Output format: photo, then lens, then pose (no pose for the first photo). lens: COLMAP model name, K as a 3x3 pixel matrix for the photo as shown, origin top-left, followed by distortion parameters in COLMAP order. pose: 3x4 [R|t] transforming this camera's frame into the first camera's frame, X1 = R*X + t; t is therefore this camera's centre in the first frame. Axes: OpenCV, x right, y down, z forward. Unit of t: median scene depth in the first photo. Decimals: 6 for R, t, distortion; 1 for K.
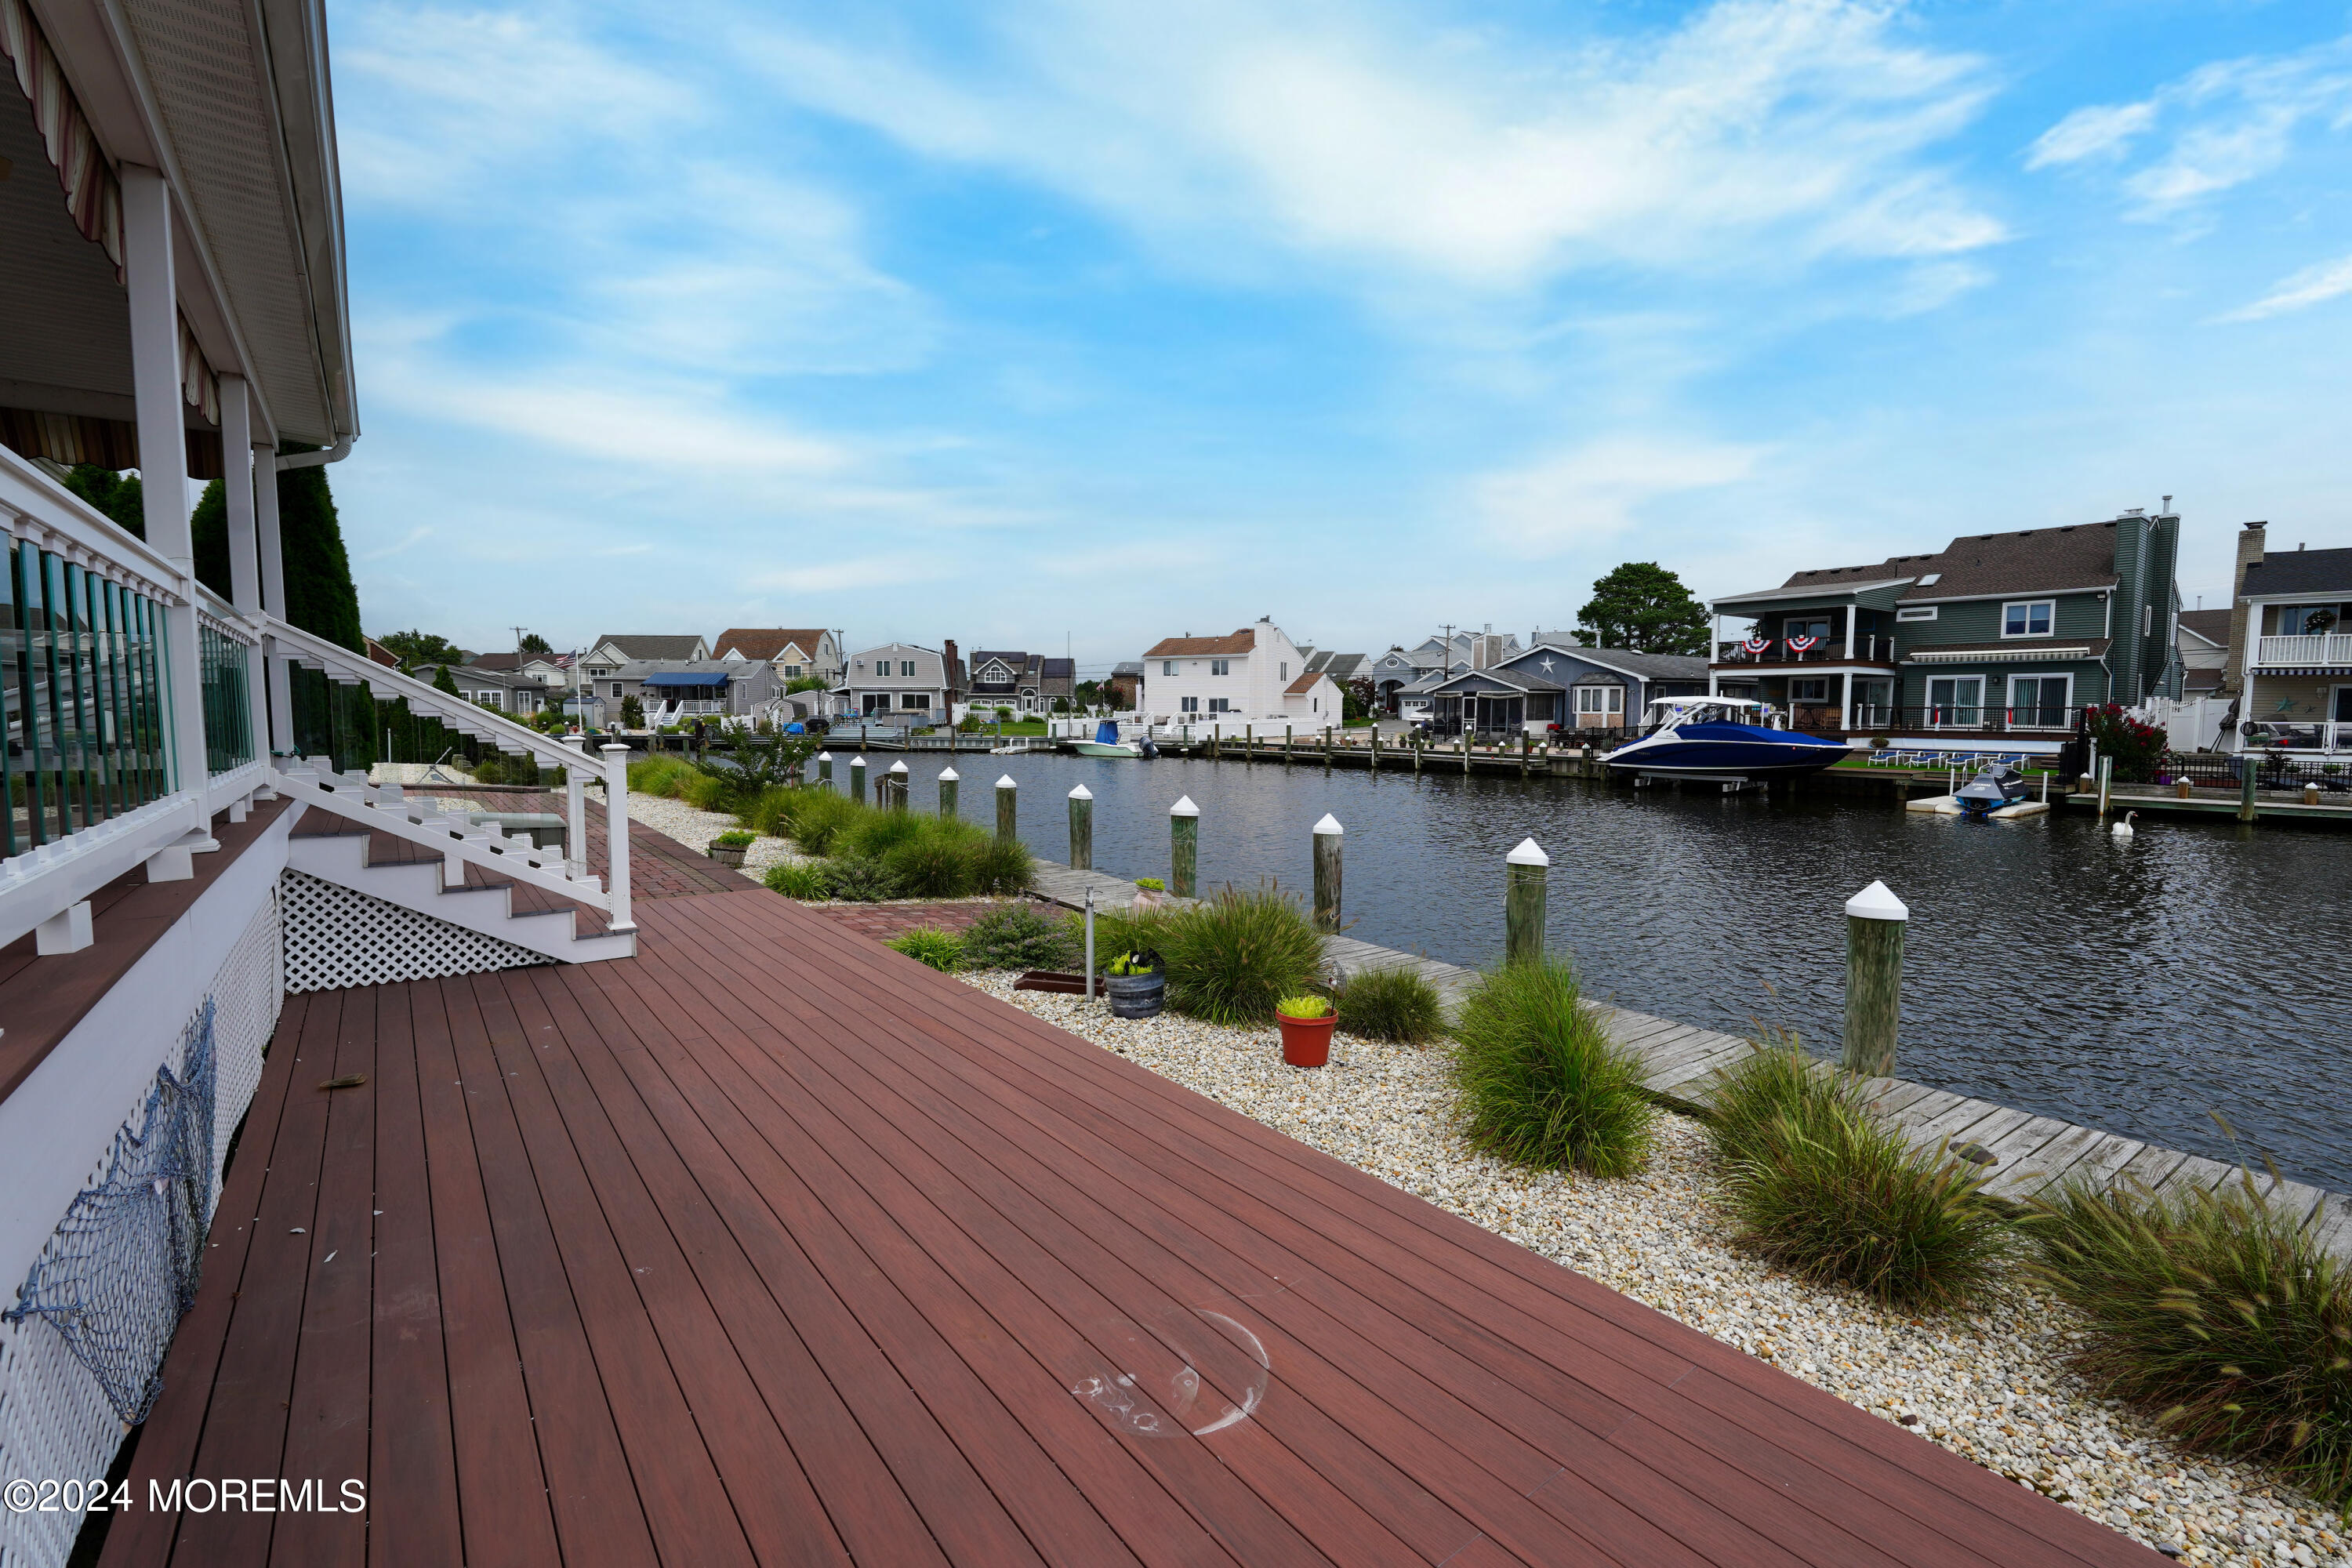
lens RADIAL K [[1039.2, 0, 1171.3], [0, 1039.2, 786.7], [0, 0, 1]] dist [-0.018931, 0.010743]
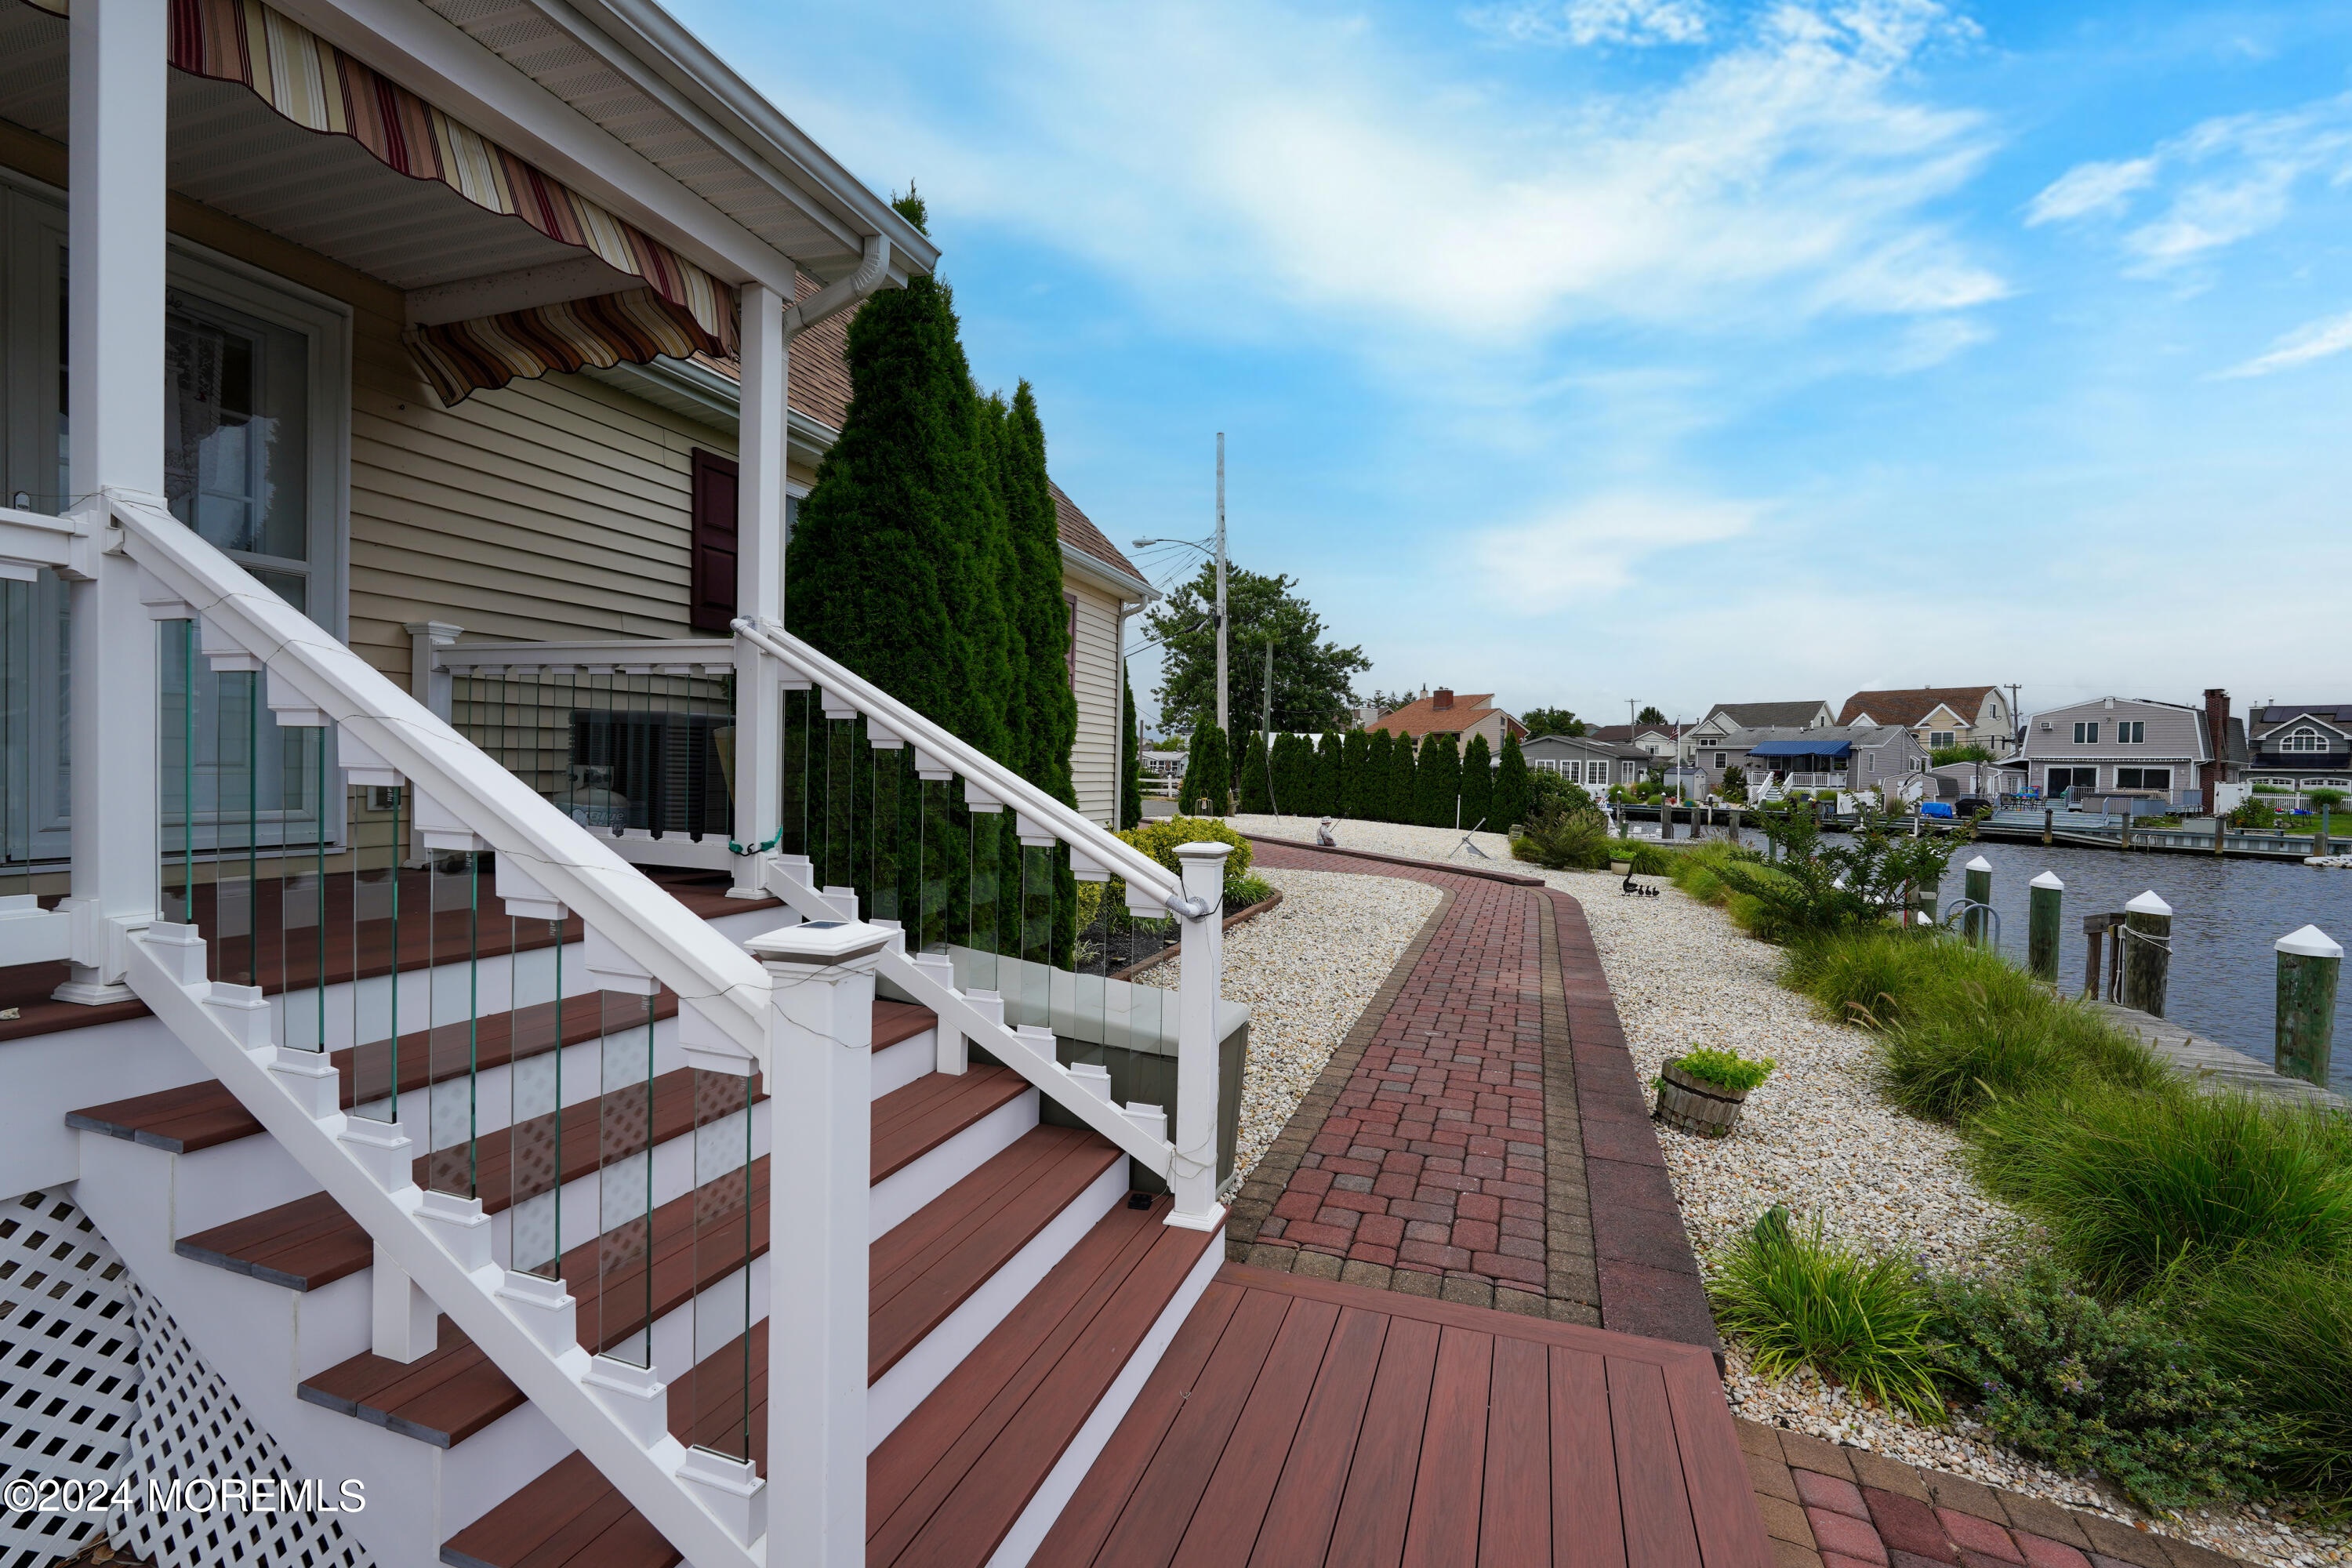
lens RADIAL K [[1039.2, 0, 1171.3], [0, 1039.2, 786.7], [0, 0, 1]] dist [-0.018931, 0.010743]
pose [[0.547683, 0.024458, -0.836329, -0.023286], [-0.082141, 0.996316, -0.024655, -0.005520], [0.832644, 0.082200, 0.547674, 0.071689]]
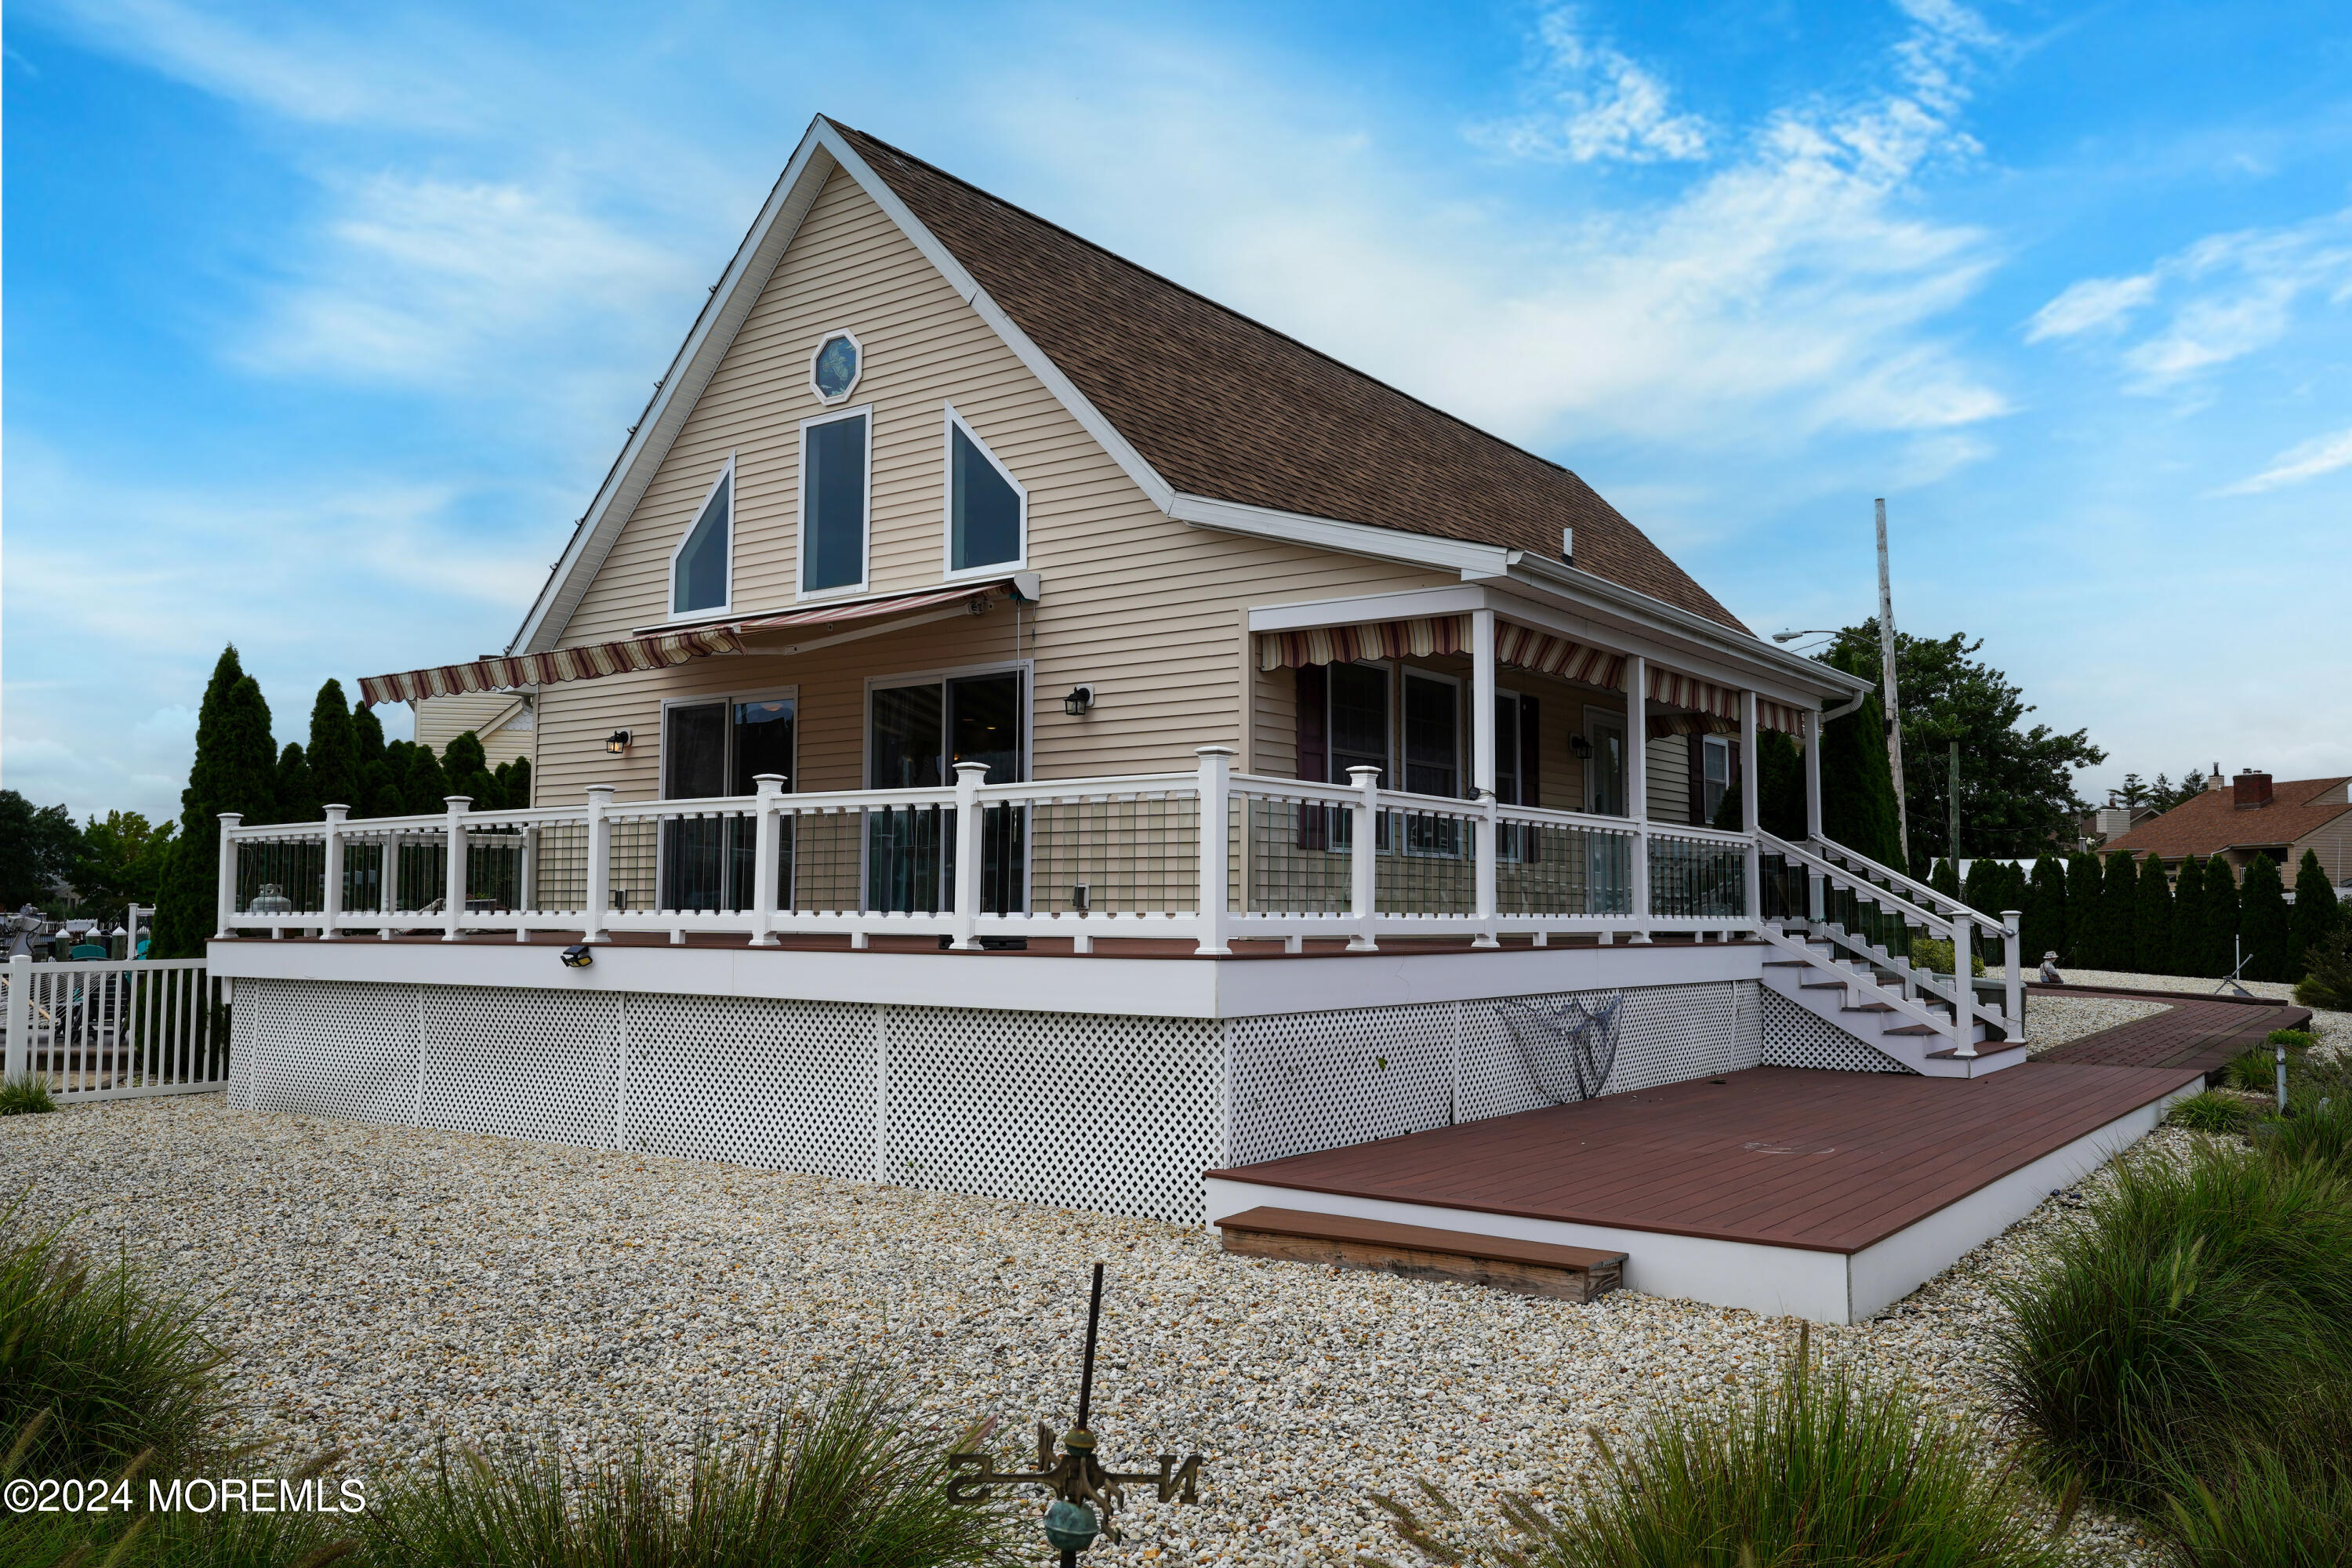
lens RADIAL K [[1792.2, 0, 1174.6], [0, 1792.2, 788.8], [0, 0, 1]] dist [0.017378, -0.004304]
pose [[0.278720, -0.069720, -0.957838, 0.103566], [-0.075640, 0.992669, -0.094266, 0.007143], [0.957389, 0.098725, 0.271403, -0.043483]]
